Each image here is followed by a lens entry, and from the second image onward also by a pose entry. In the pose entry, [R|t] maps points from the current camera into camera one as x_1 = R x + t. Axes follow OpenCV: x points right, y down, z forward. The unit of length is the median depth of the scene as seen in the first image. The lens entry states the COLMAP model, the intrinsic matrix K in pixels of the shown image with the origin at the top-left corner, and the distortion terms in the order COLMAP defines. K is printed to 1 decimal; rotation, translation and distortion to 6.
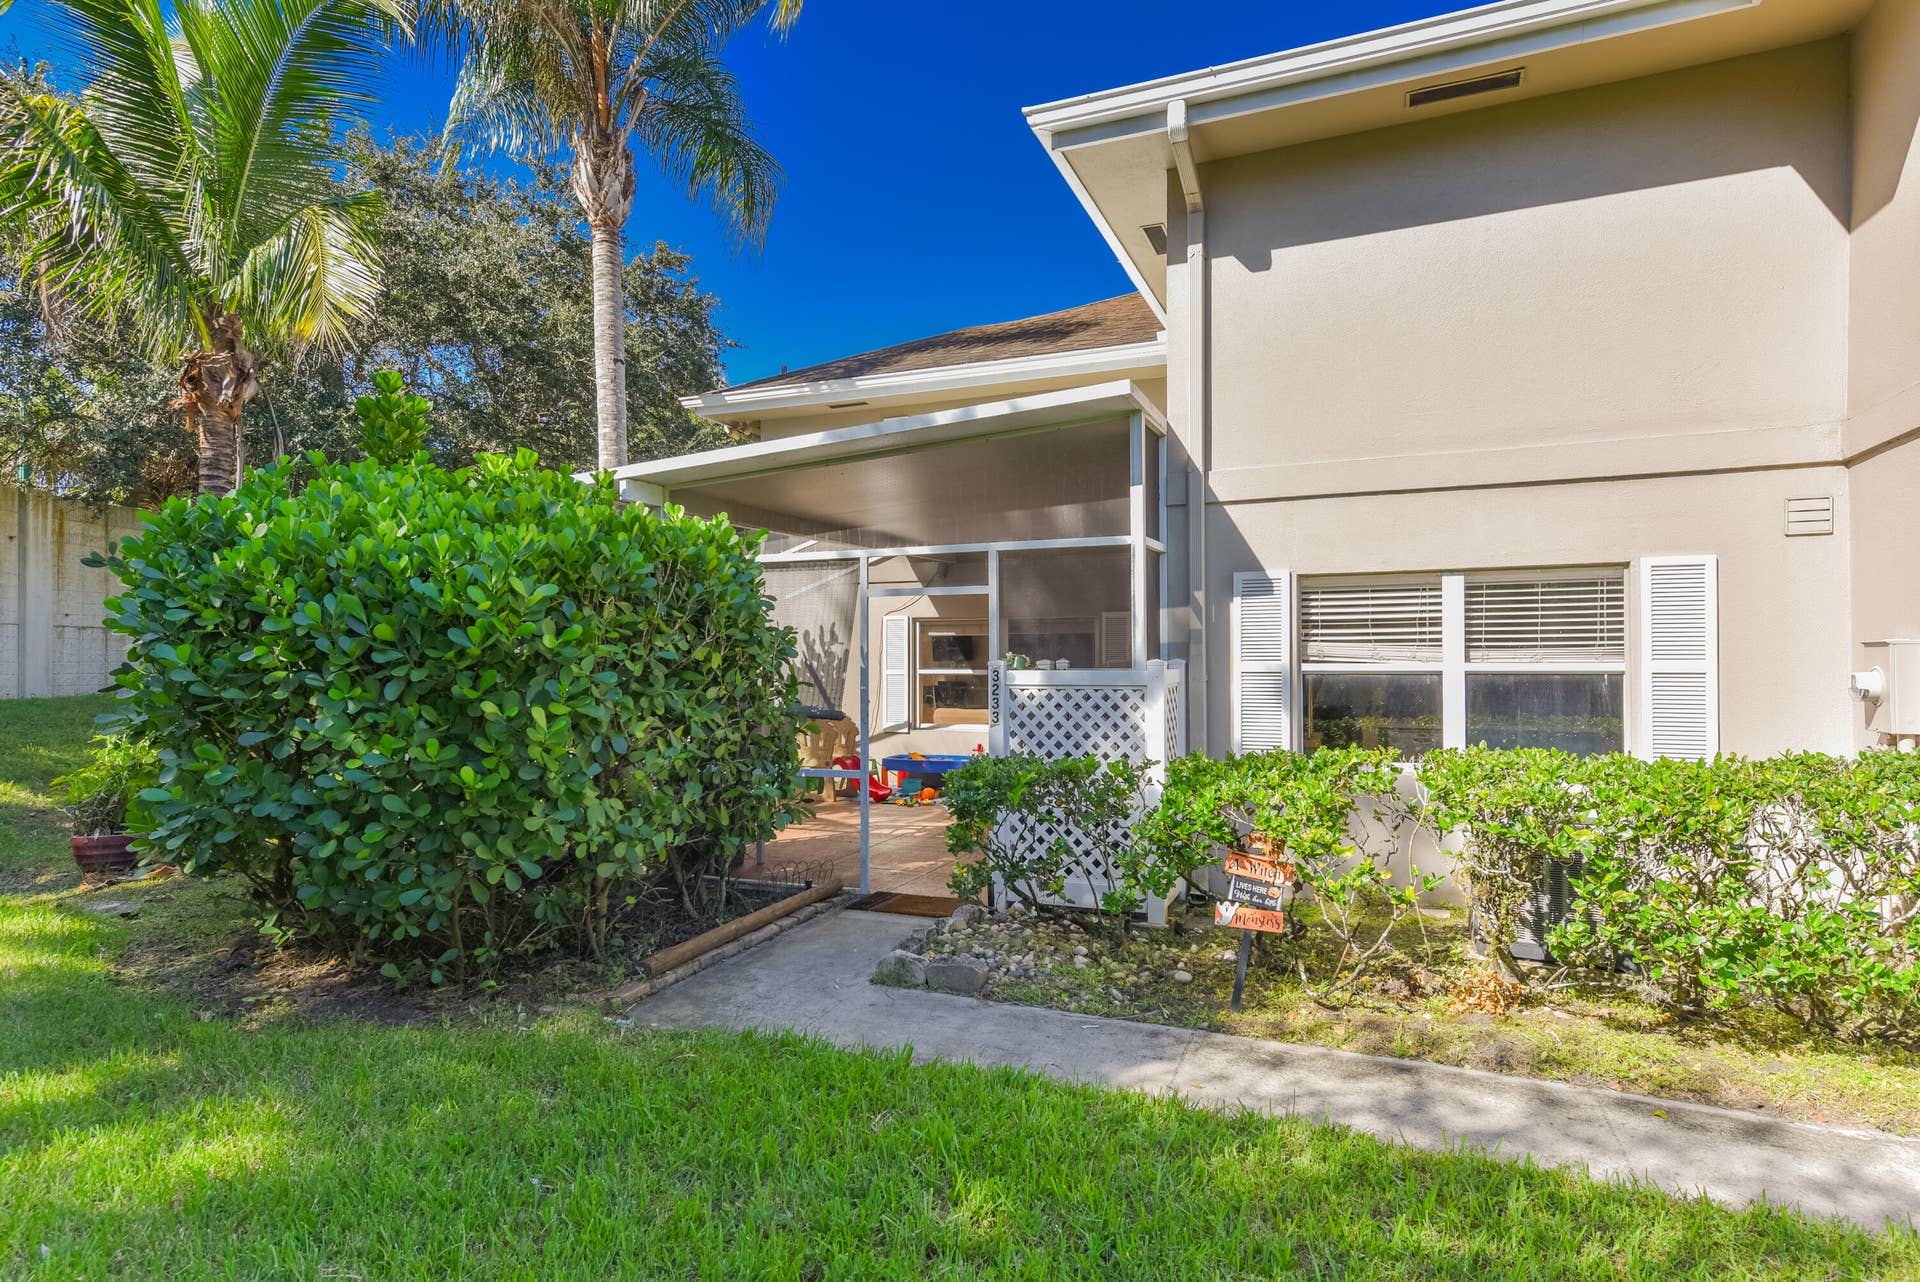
lens RADIAL K [[1020.3, 0, 960.5], [0, 1020.3, 648.7], [0, 0, 1]] dist [0.028961, 0.000535]
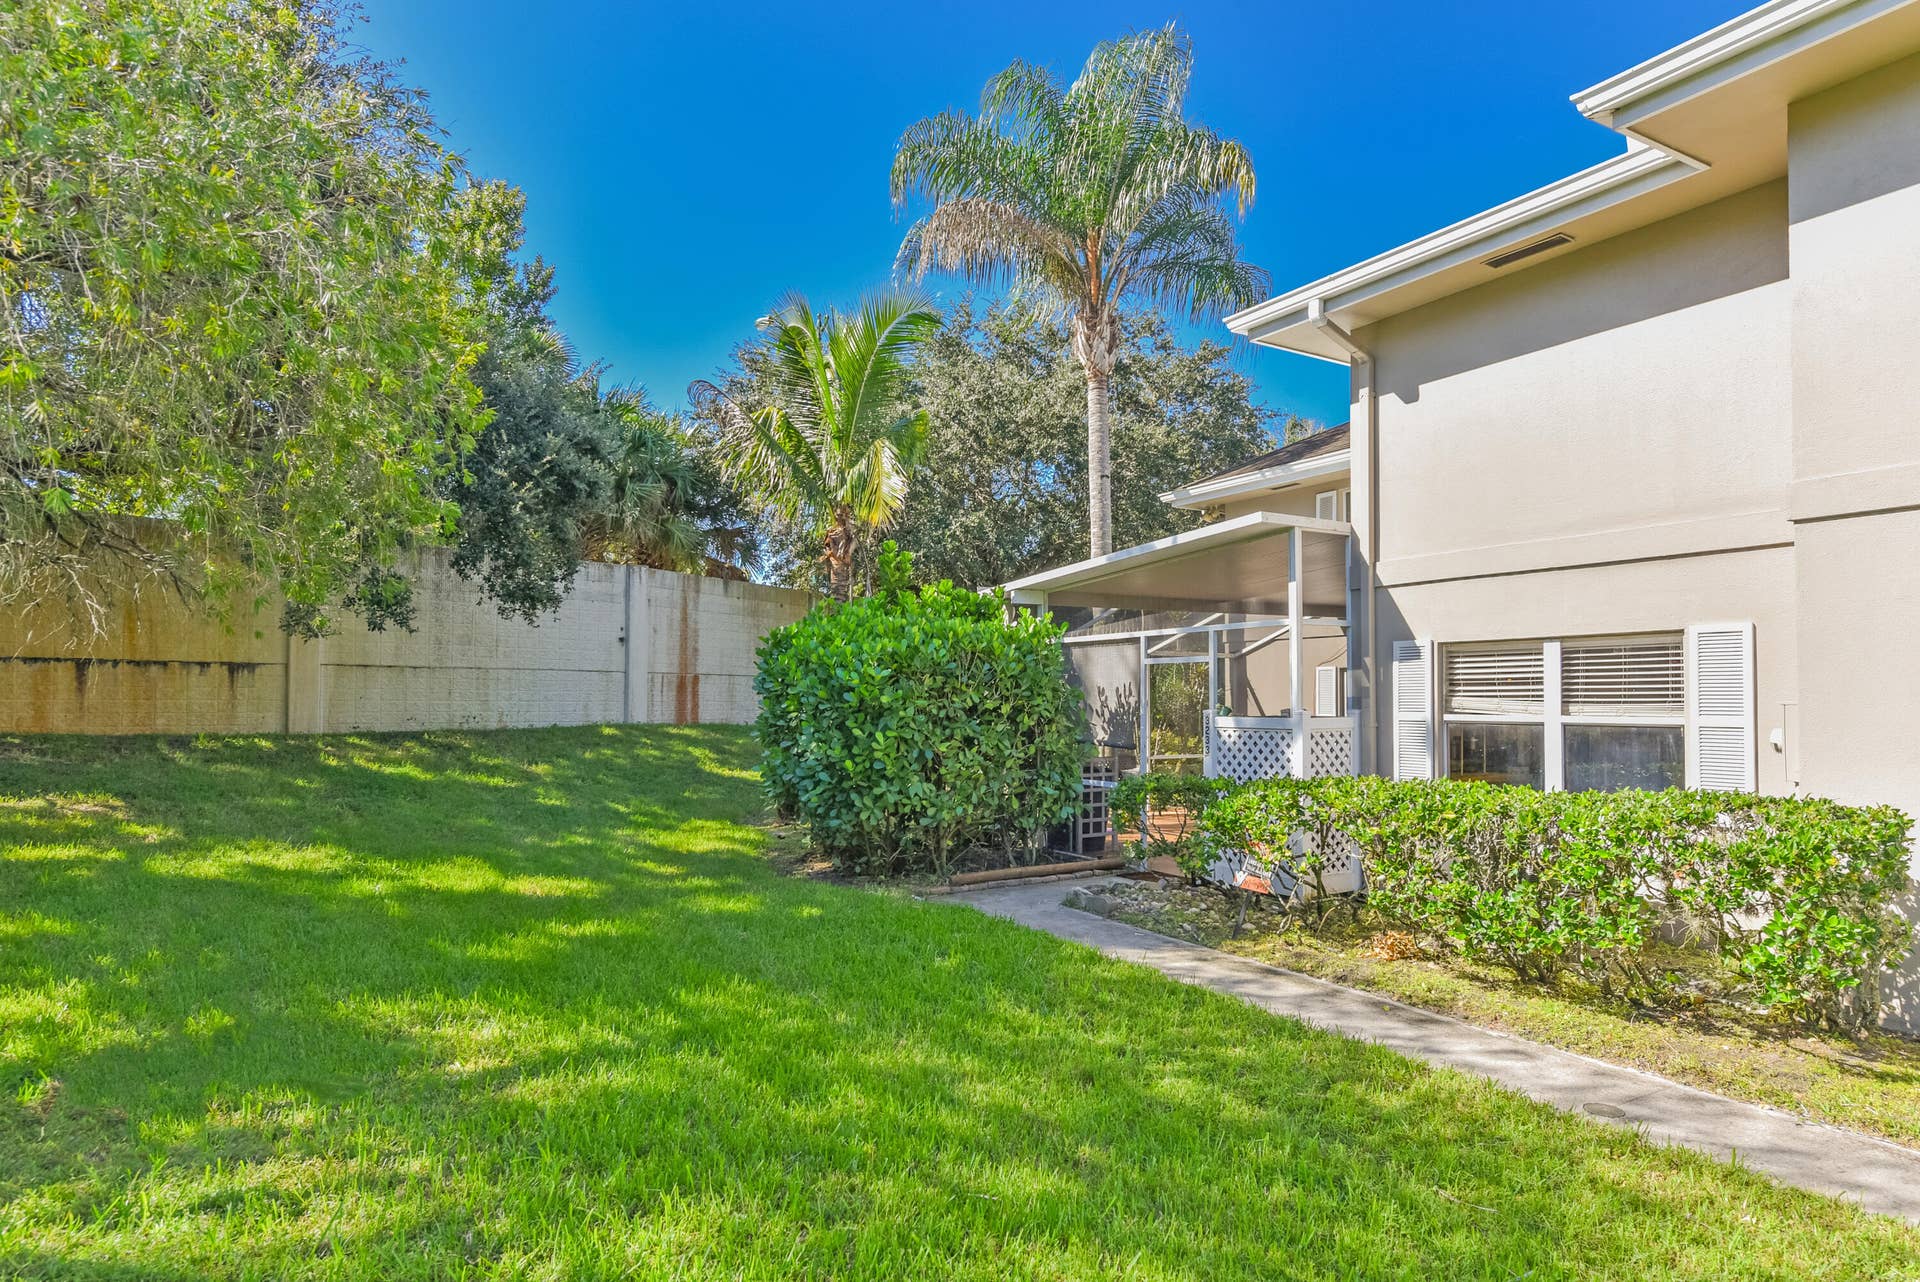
lens RADIAL K [[1060.6, 0, 963.6], [0, 1060.6, 652.9], [0, 0, 1]] dist [-0.002364, -0.001583]
pose [[0.802744, -0.022090, -0.595915, 0.662314], [0.002606, 0.999434, -0.033538, -0.019373], [0.596319, 0.025370, 0.802347, -0.390247]]
